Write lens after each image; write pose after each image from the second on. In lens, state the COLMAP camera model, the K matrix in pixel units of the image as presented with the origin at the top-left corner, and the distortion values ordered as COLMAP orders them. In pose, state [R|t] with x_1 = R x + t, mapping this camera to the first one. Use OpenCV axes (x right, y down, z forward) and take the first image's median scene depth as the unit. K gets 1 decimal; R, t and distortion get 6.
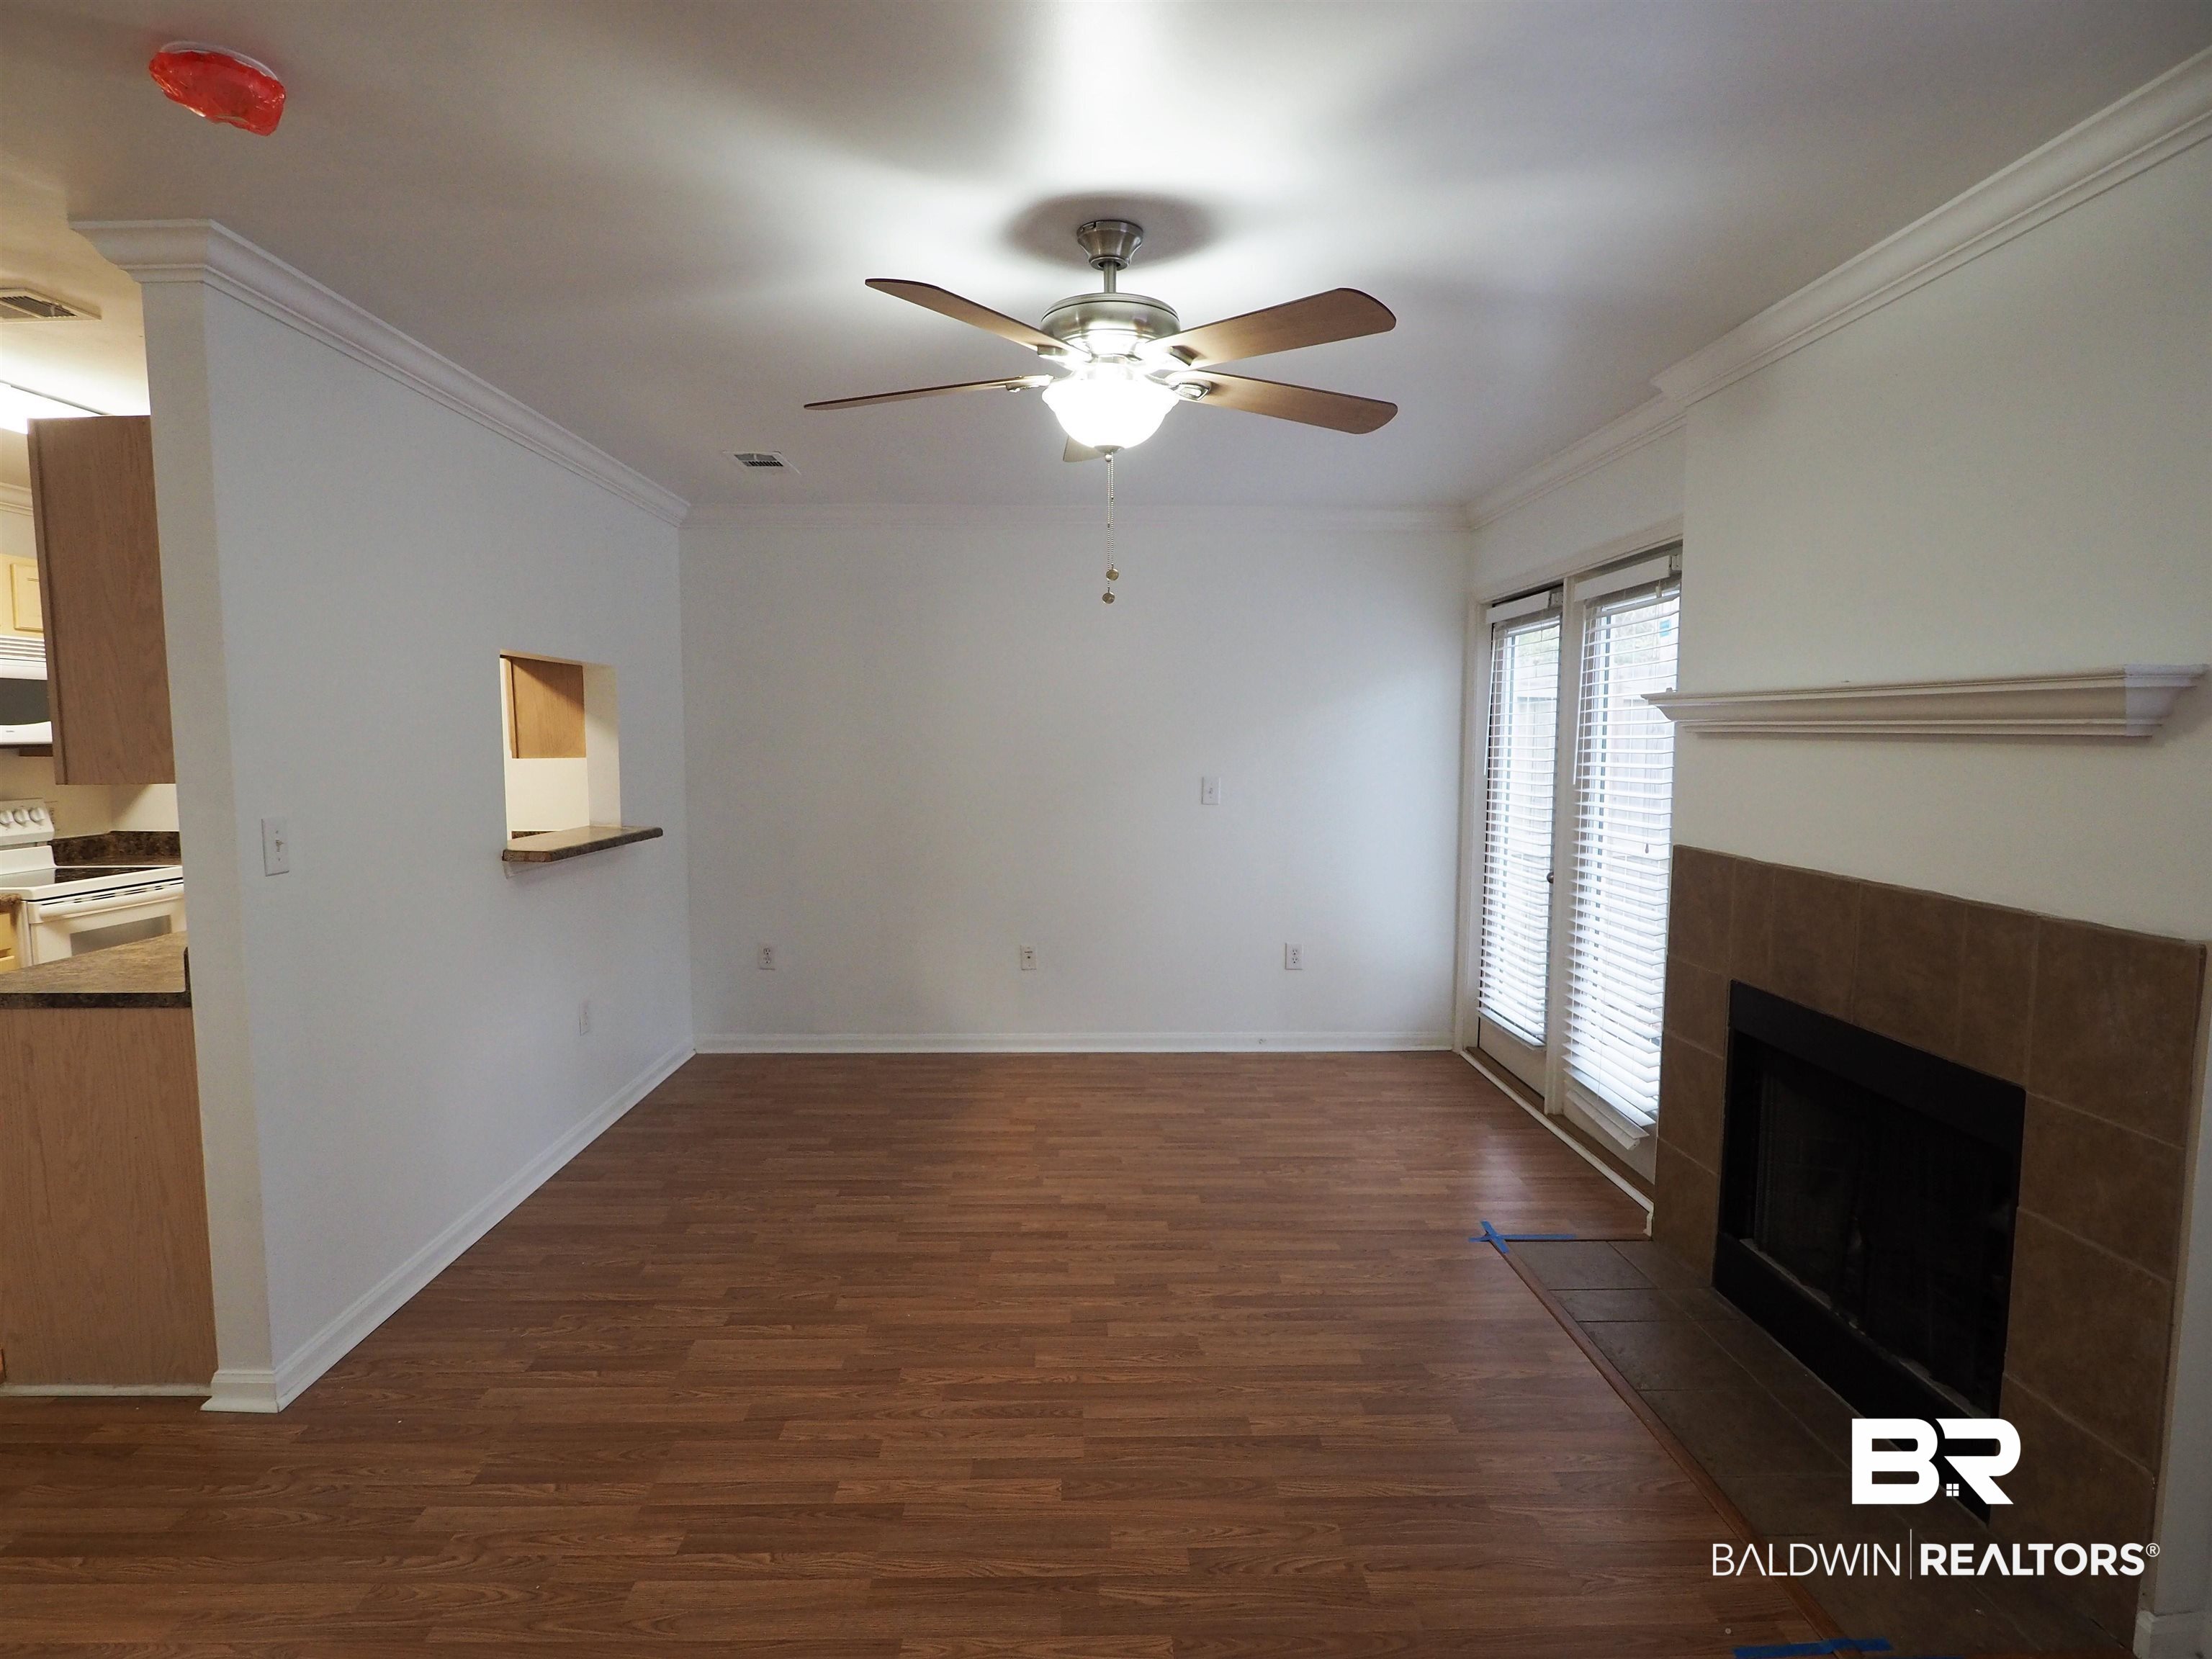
lens RADIAL K [[1194.0, 0, 1093.5], [0, 1194.0, 838.7], [0, 0, 1]] dist [-0.006467, -0.004186]
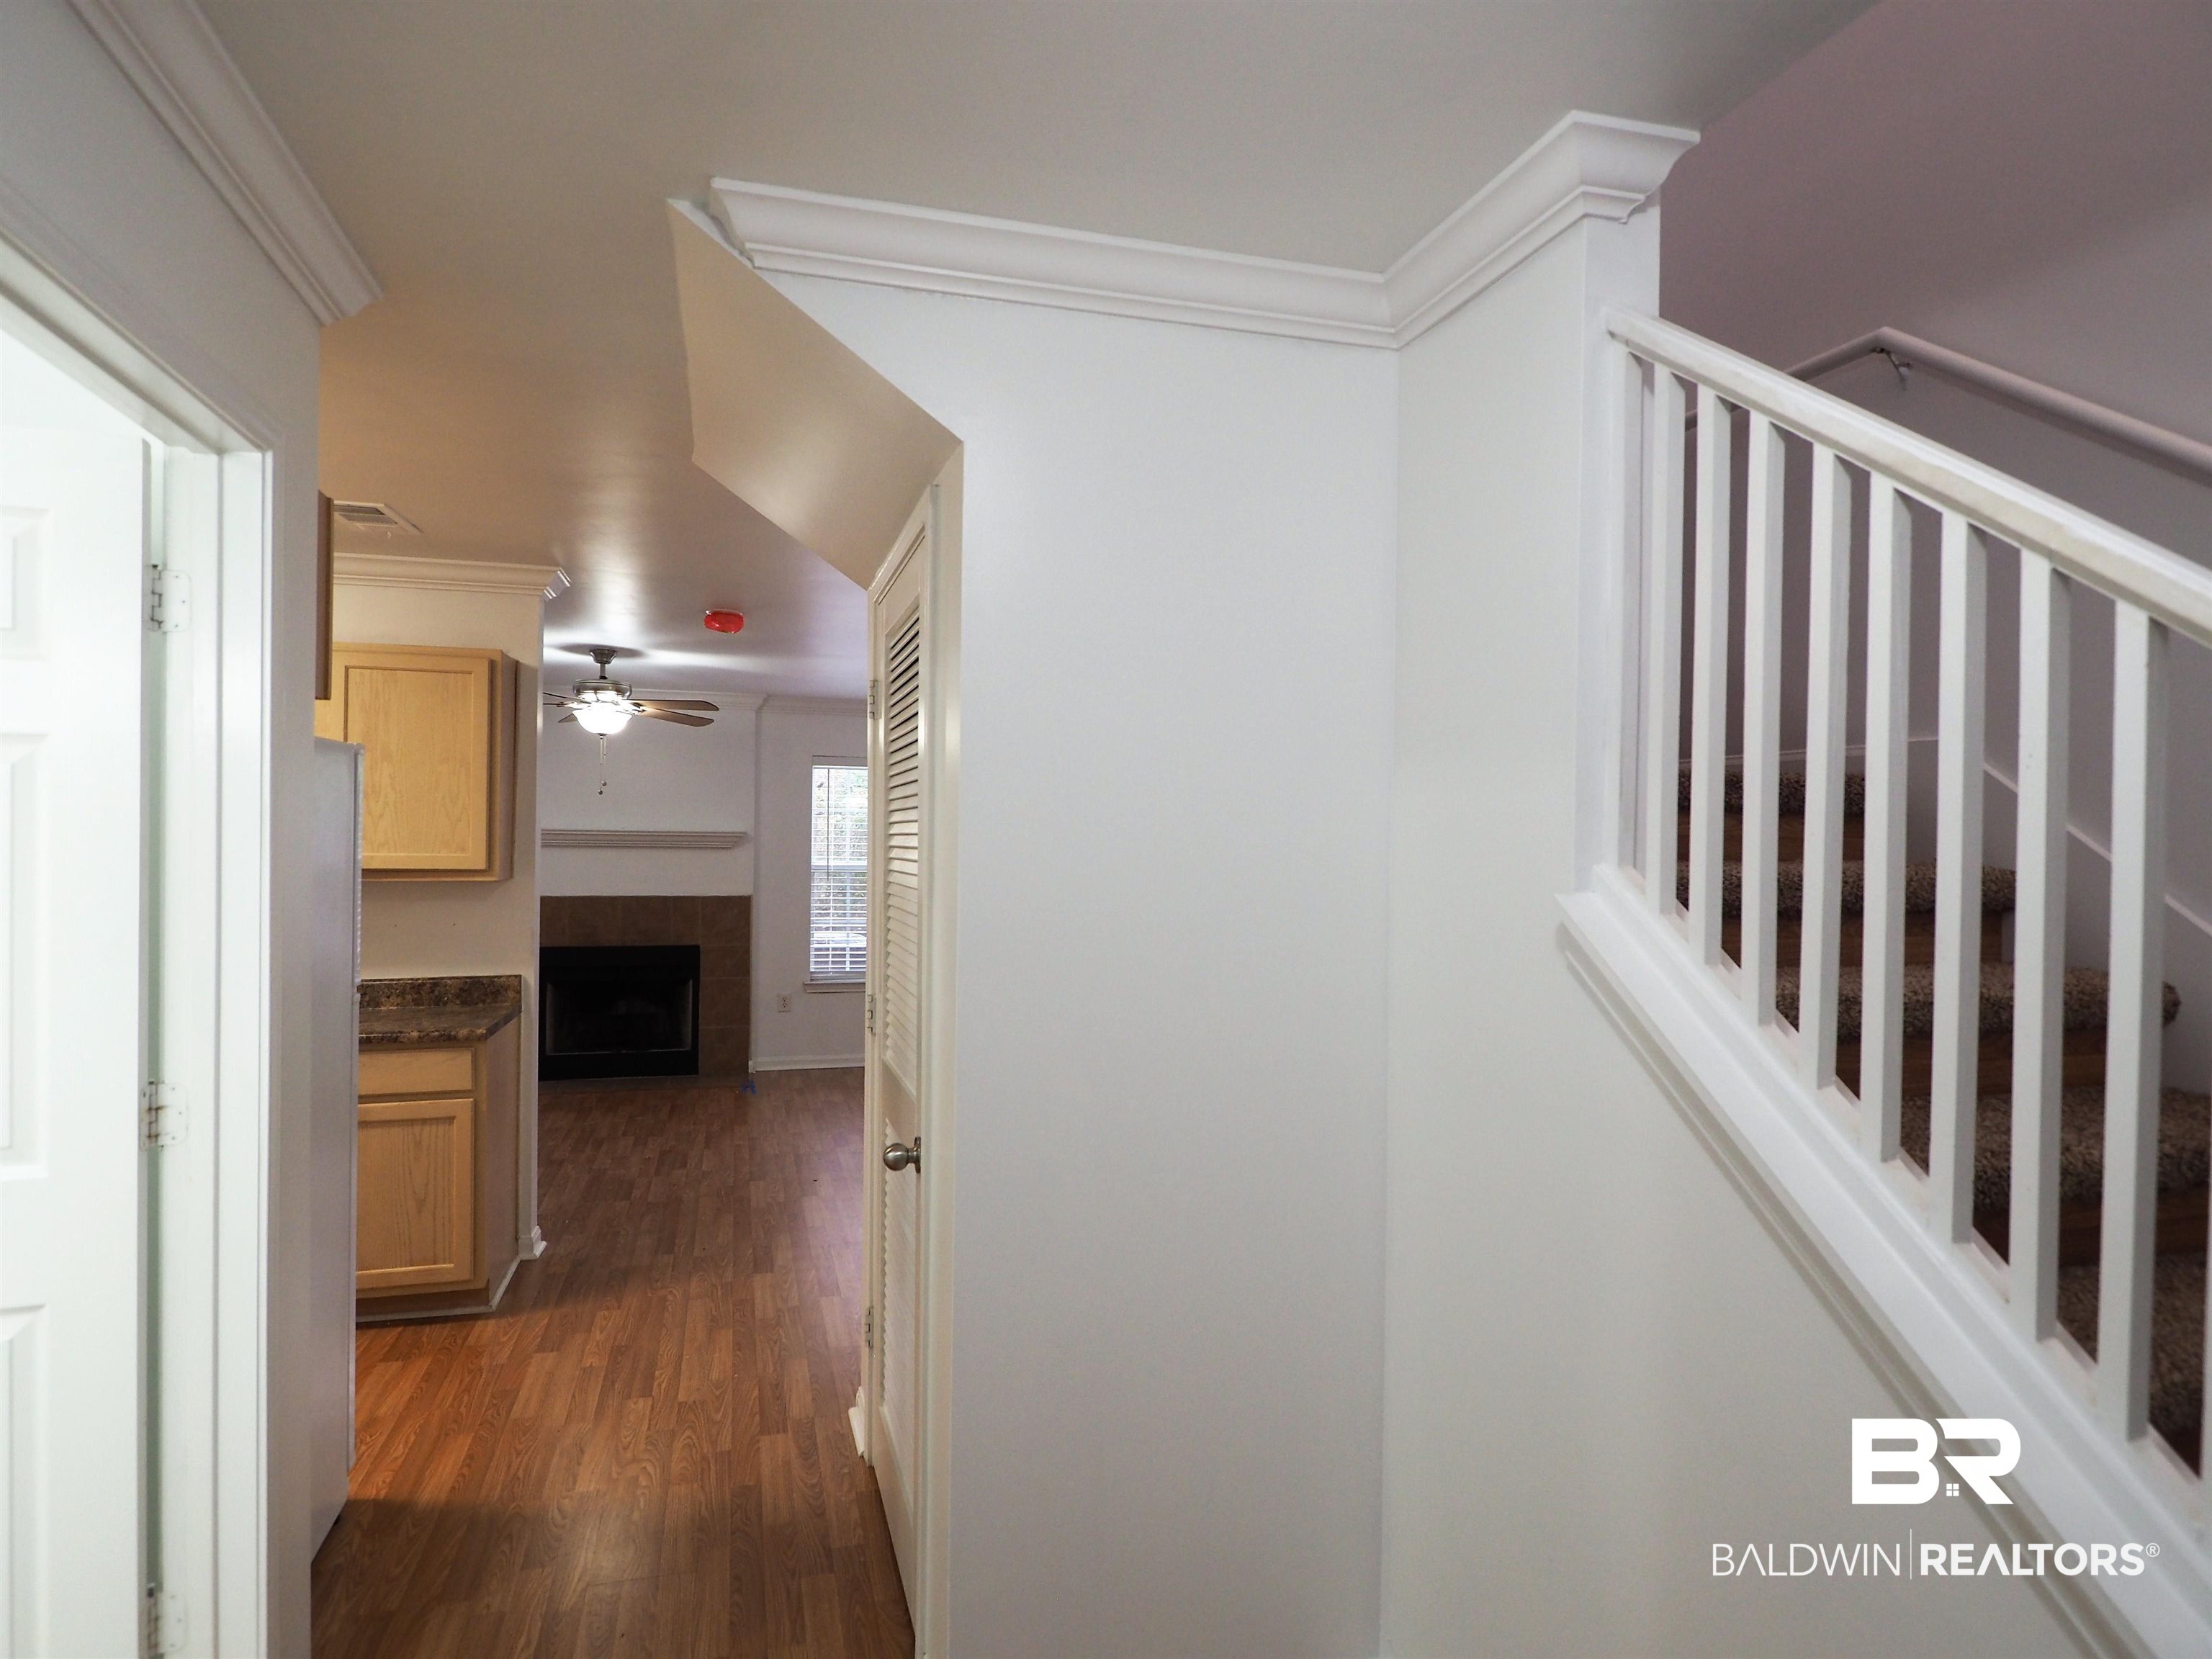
lens RADIAL K [[1232.2, 0, 1076.6], [0, 1232.2, 840.4], [0, 0, 1]] dist [-0.001602, -0.002995]
pose [[-0.247203, 0.001312, 0.968963, -2.654480], [0.076779, 0.996881, 0.018238, -0.072608], [-0.965917, 0.078904, -0.246533, 0.670732]]
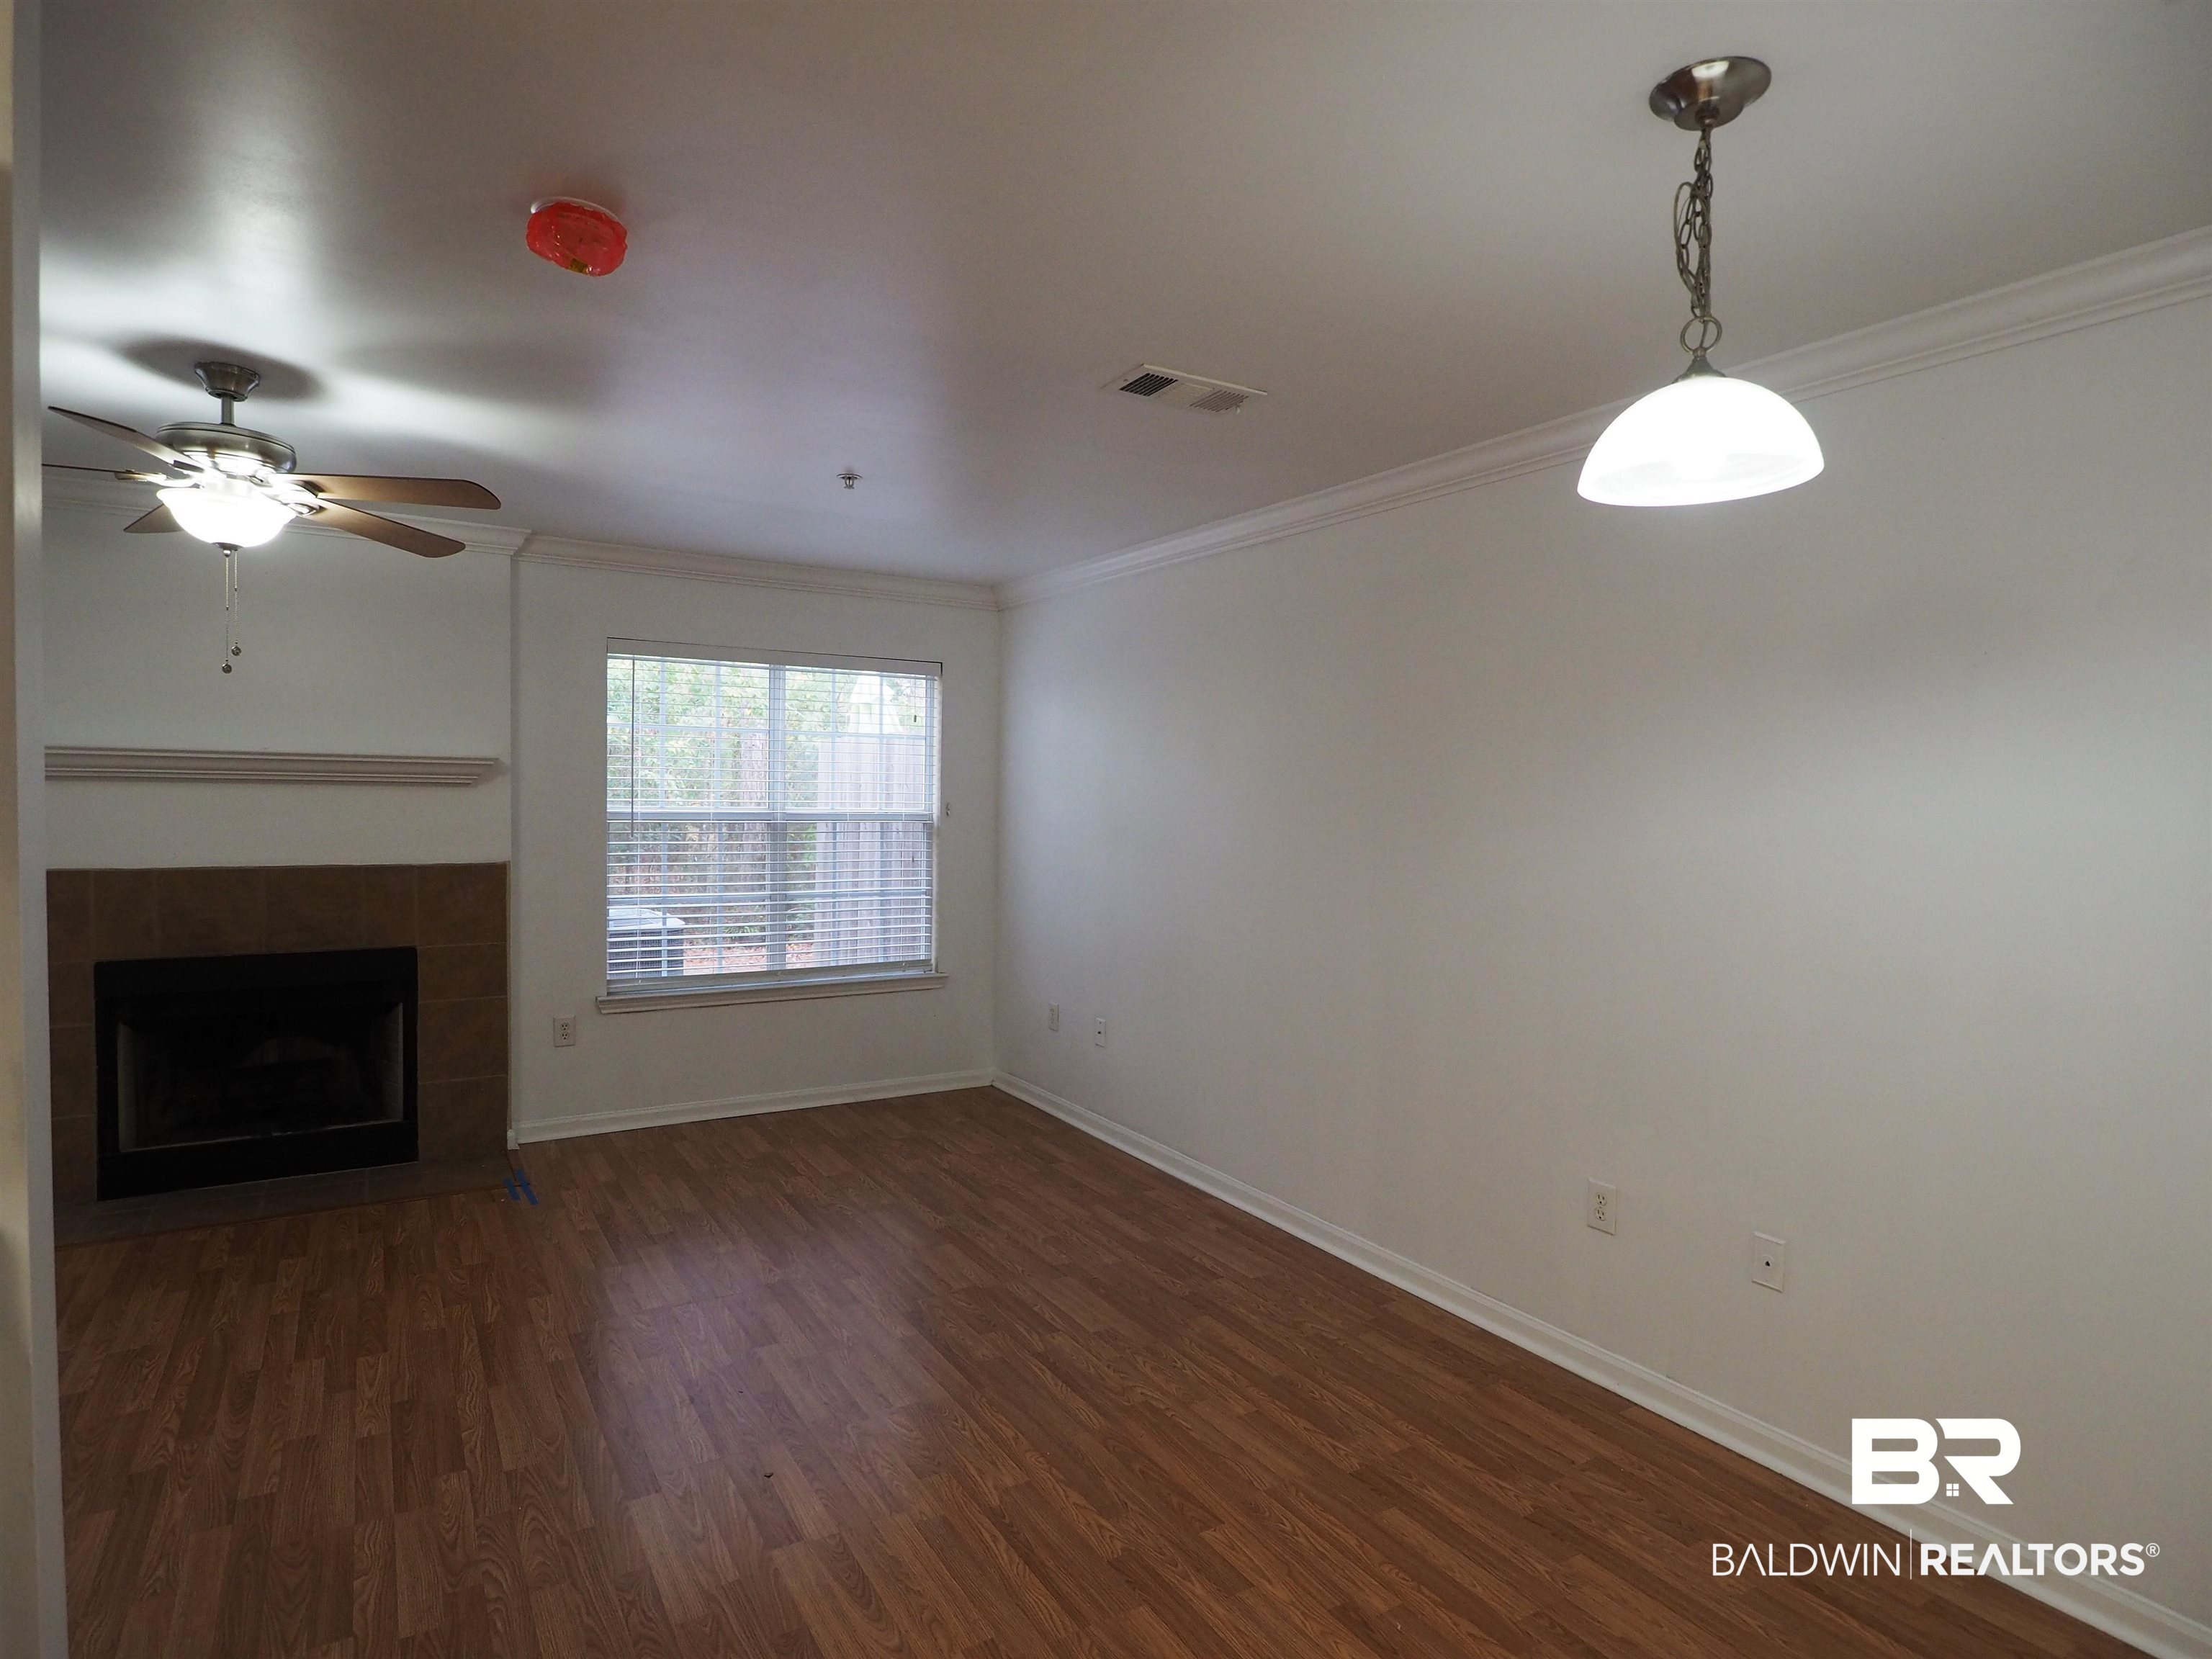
lens RADIAL K [[1194.0, 0, 1093.5], [0, 1194.0, 838.7], [0, 0, 1]] dist [-0.006467, -0.004186]
pose [[-0.500457, -0.047113, 0.864478, -1.424953], [0.059155, 0.994324, 0.088435, -0.085485], [-0.863738, 0.095396, -0.494830, 0.839389]]
